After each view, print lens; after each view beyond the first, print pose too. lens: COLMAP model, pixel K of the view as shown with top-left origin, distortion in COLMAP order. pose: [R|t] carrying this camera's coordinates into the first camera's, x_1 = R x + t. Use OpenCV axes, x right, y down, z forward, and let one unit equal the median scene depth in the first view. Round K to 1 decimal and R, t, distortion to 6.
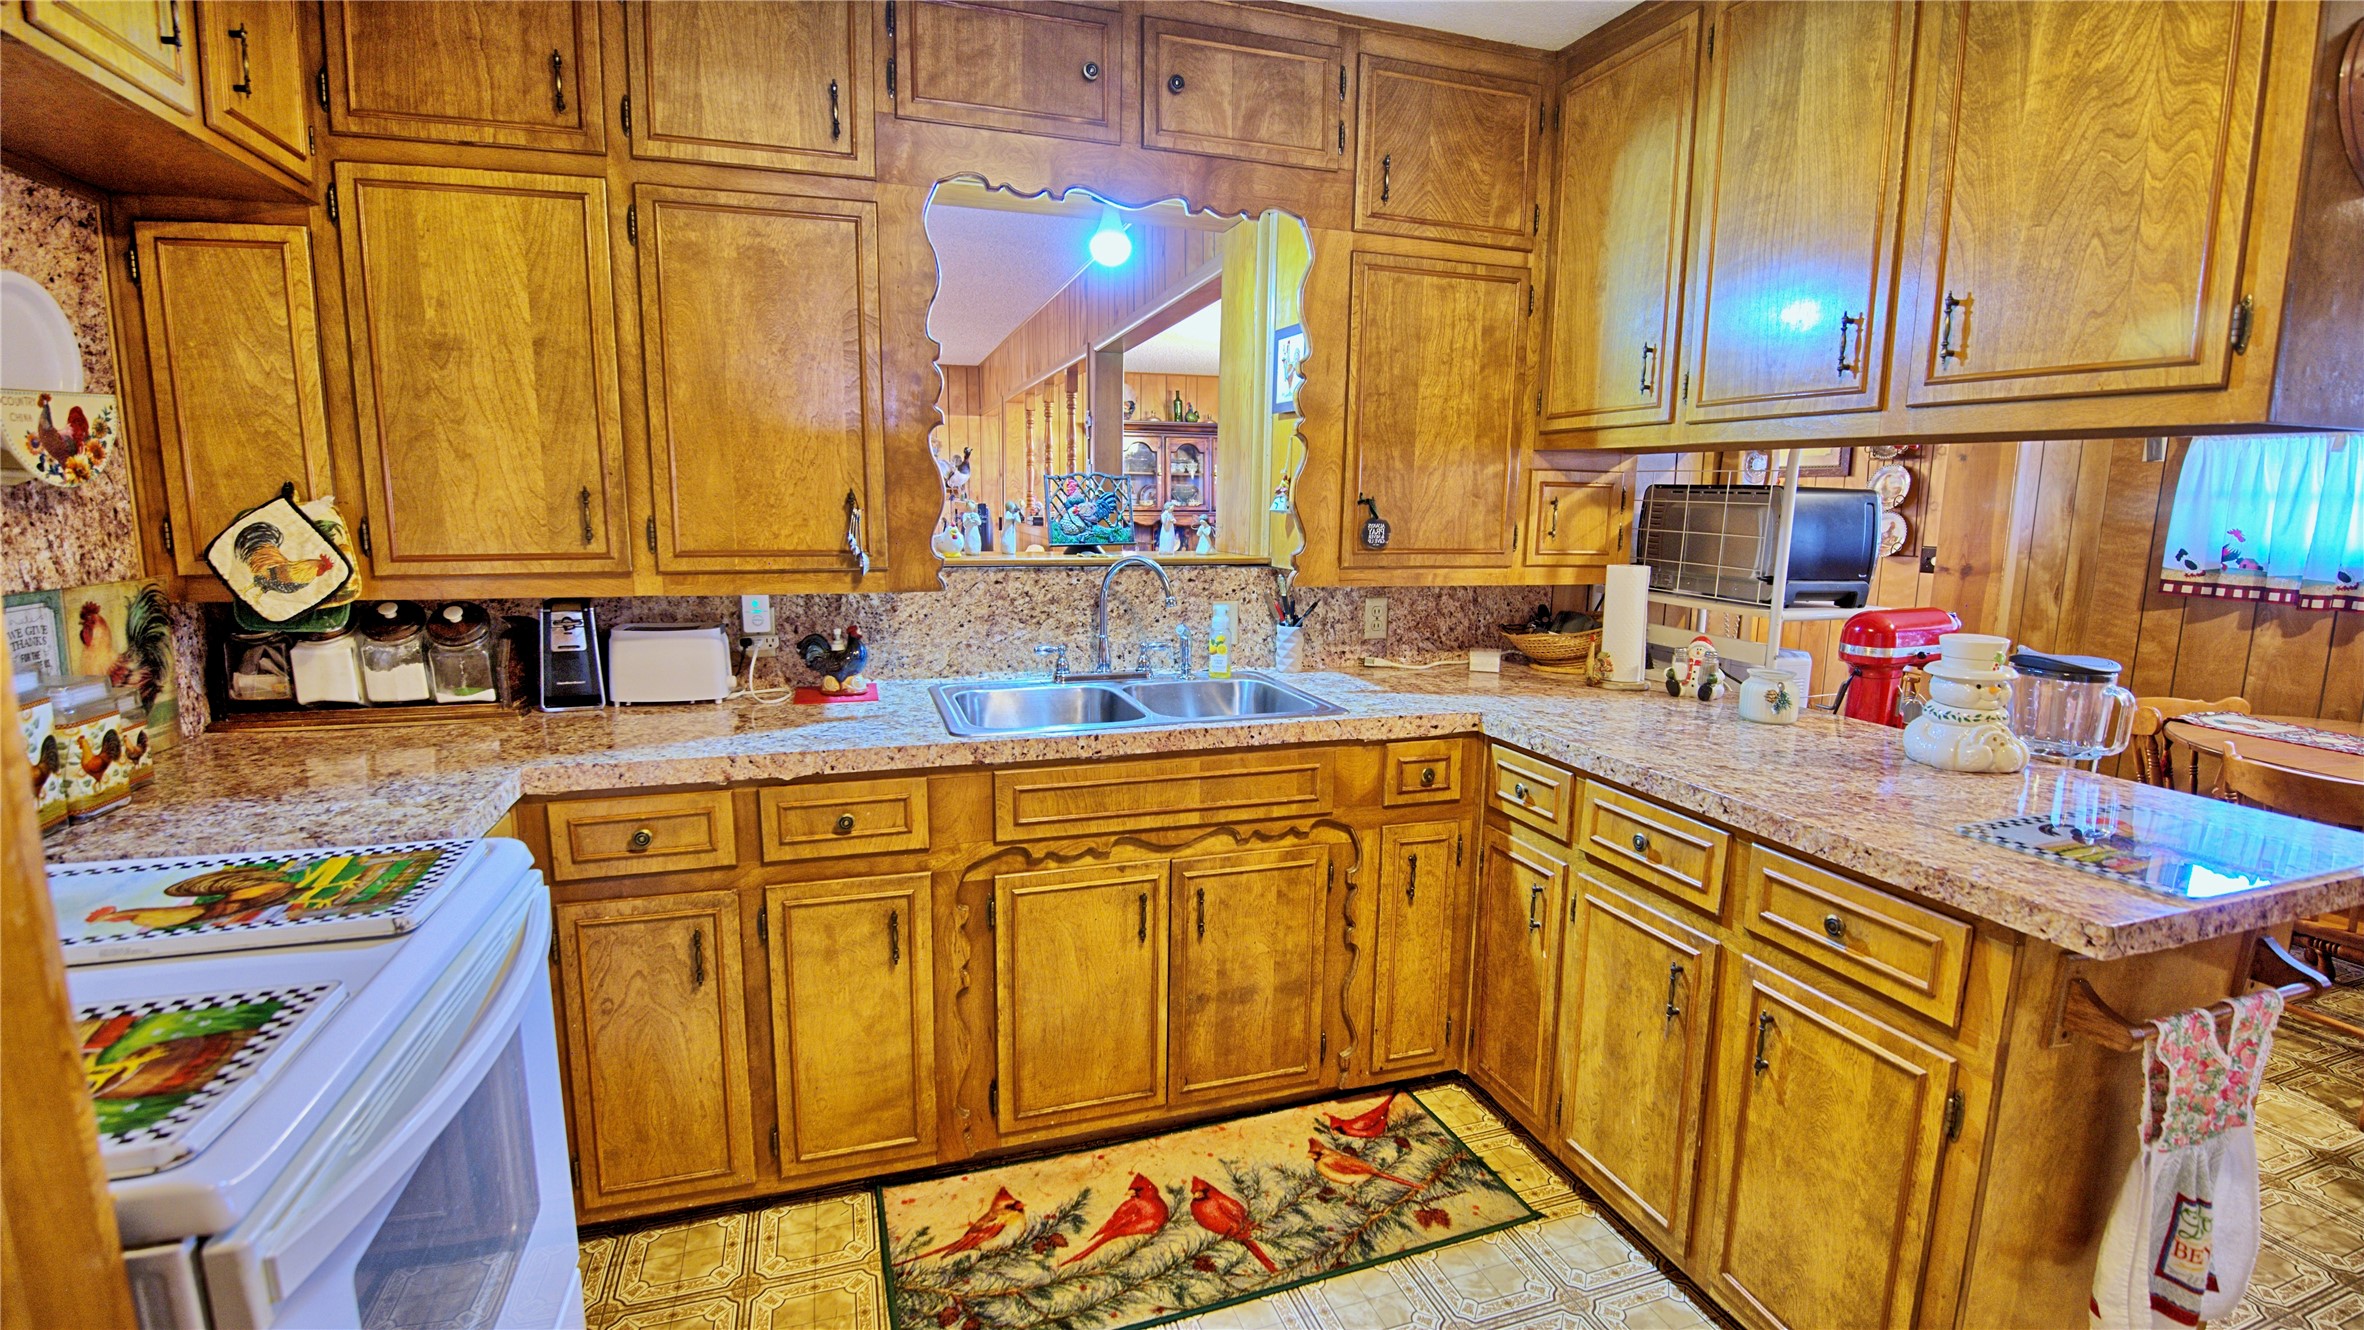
lens RADIAL K [[1047.4, 0, 1186.8], [0, 1047.4, 664.3], [0, 0, 1]] dist [-0.029634, -0.001574]
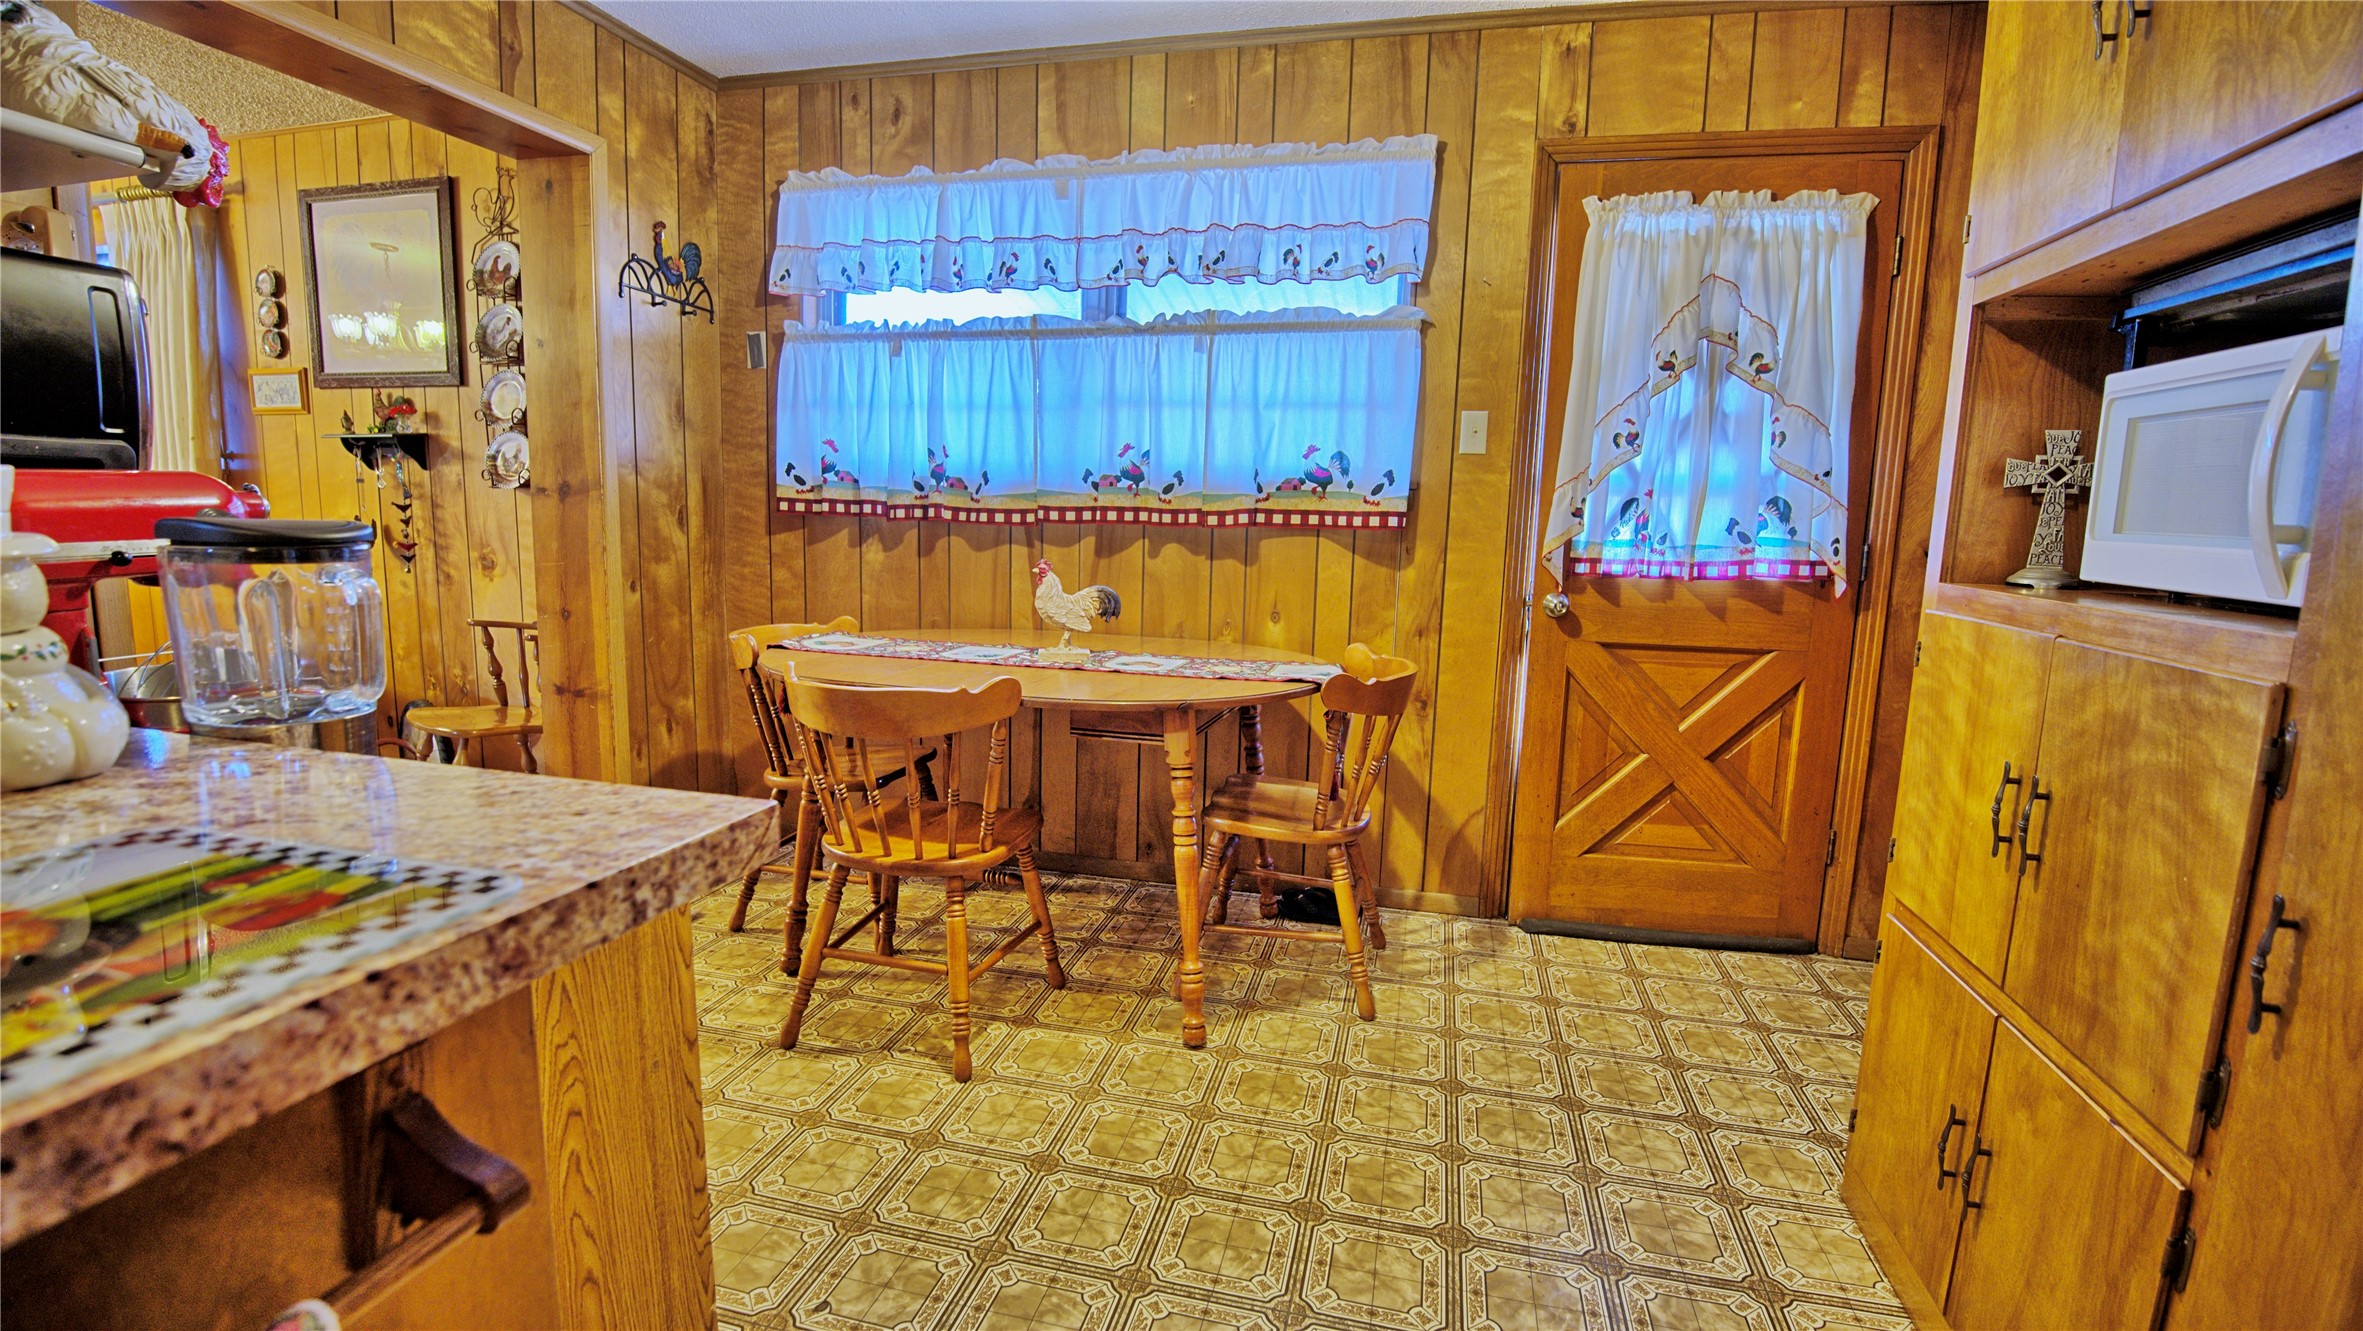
lens RADIAL K [[1047.0, 0, 1197.3], [0, 1047.0, 663.6], [0, 0, 1]] dist [-0.029634, -0.001574]
pose [[0.527292, -0.119546, 0.841232, 0.525481], [0.111310, 0.991240, 0.071093, 0.057665], [-0.842361, 0.056151, 0.535980, 0.286998]]
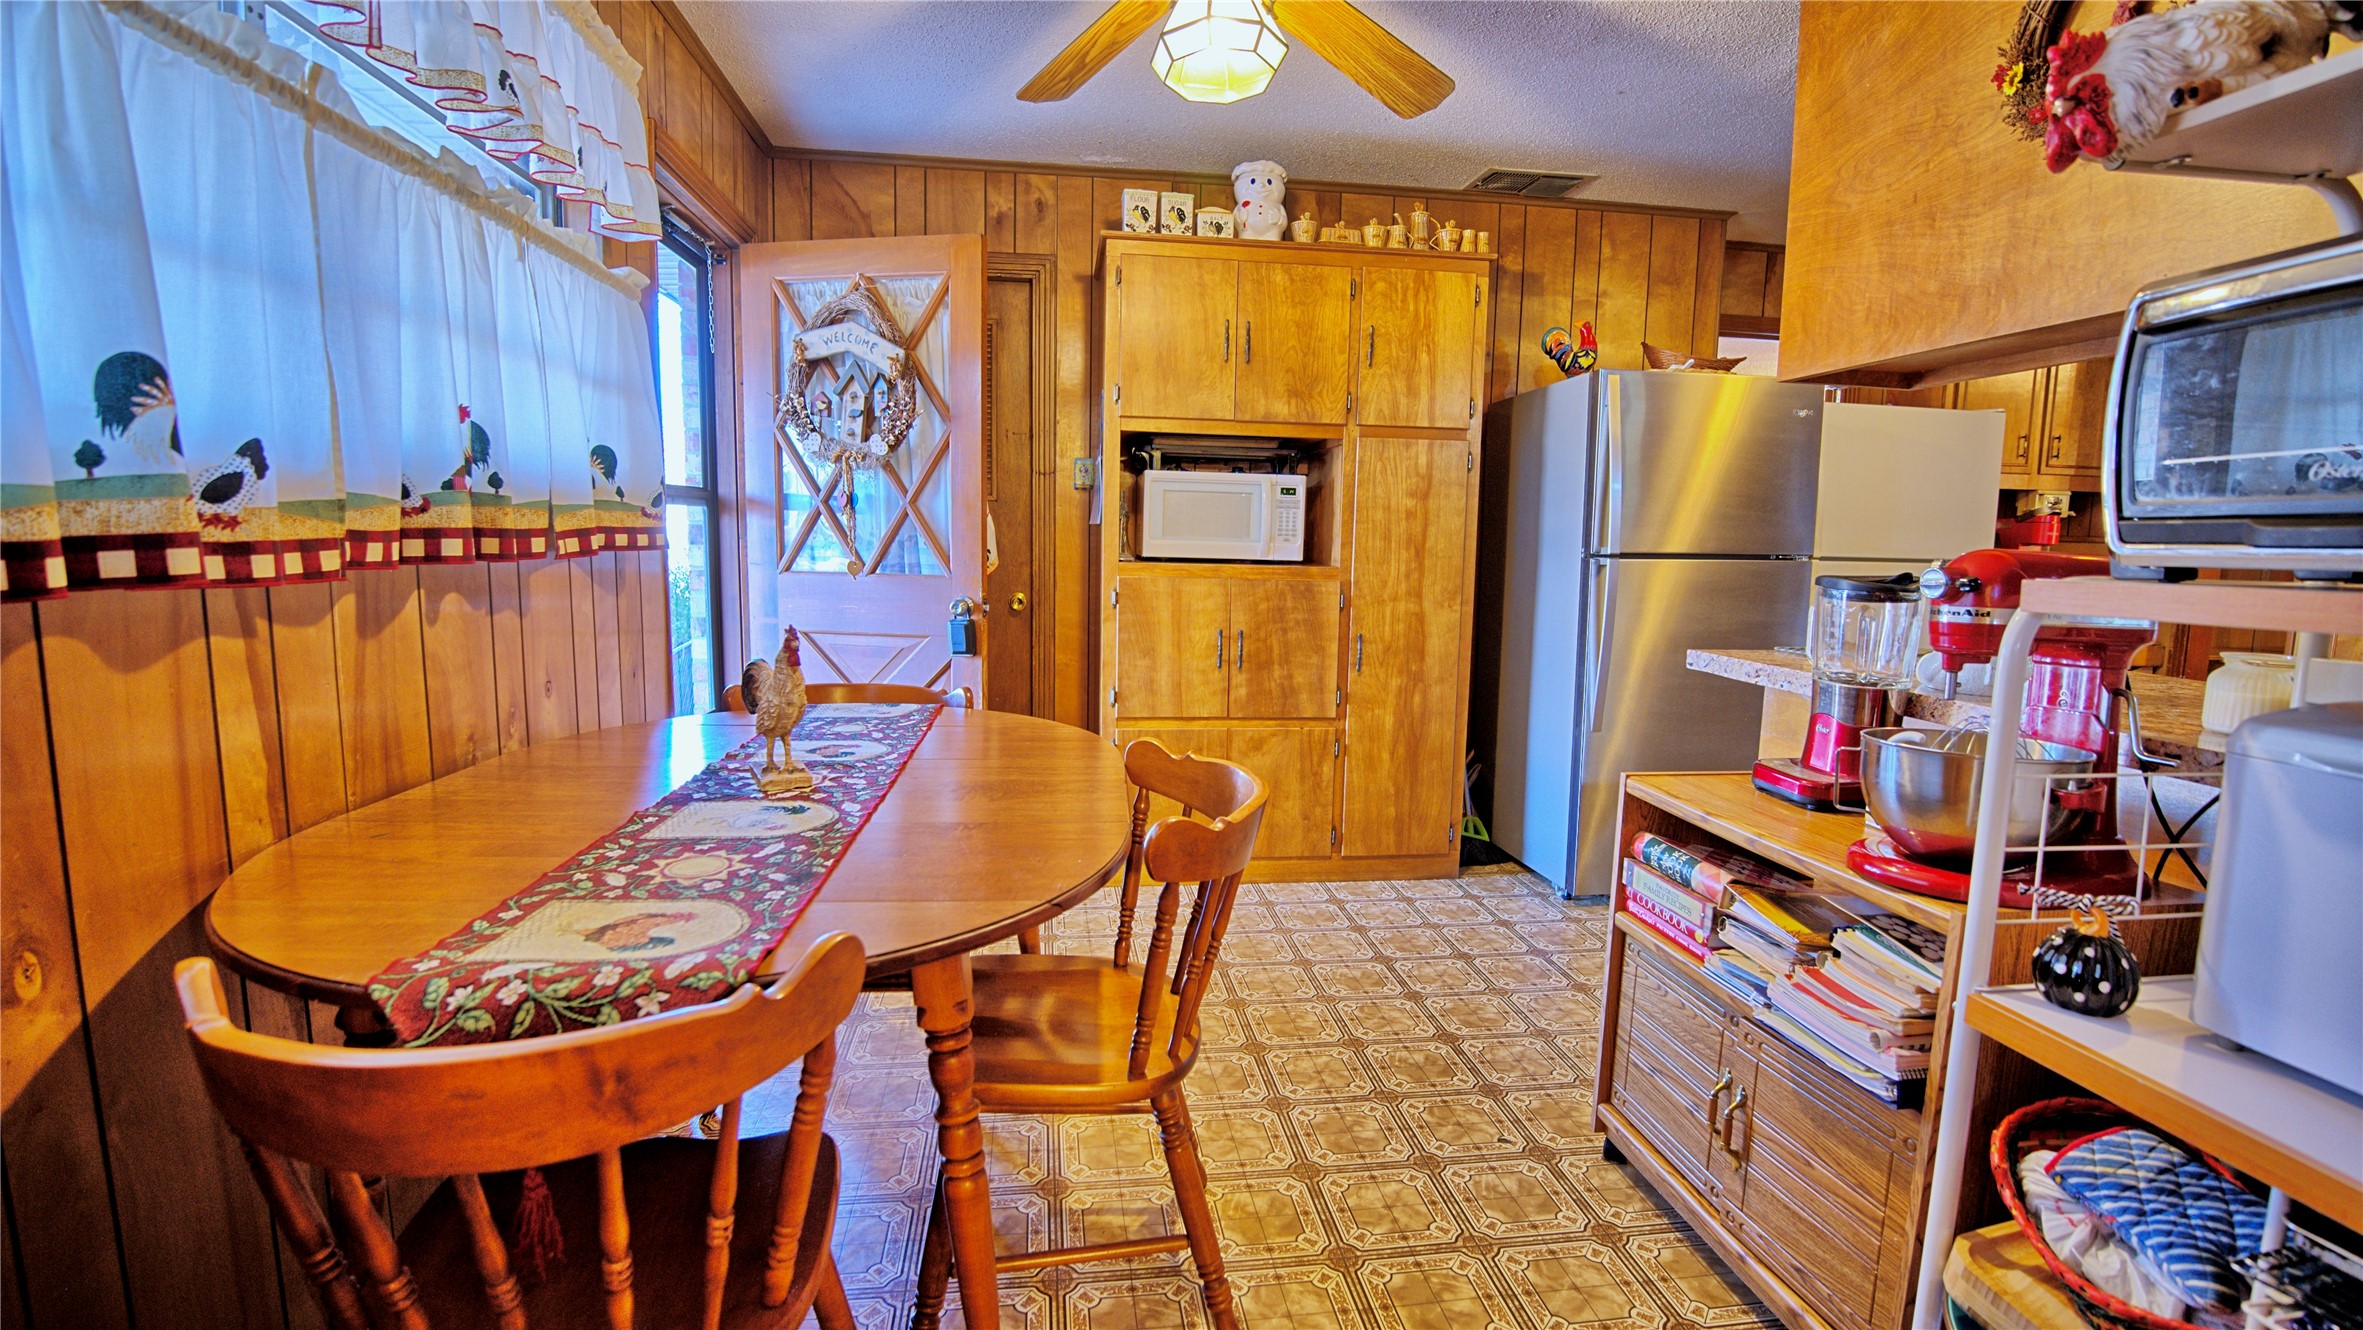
lens RADIAL K [[1047.0, 0, 1181.8], [0, 1047.0, 667.5], [0, 0, 1]] dist [-0.029634, -0.001574]
pose [[-0.983942, -0.039765, 0.174003, 0.998796], [0.010629, 0.960083, 0.279513, -0.134837], [-0.178172, 0.276874, -0.944243, 1.538331]]
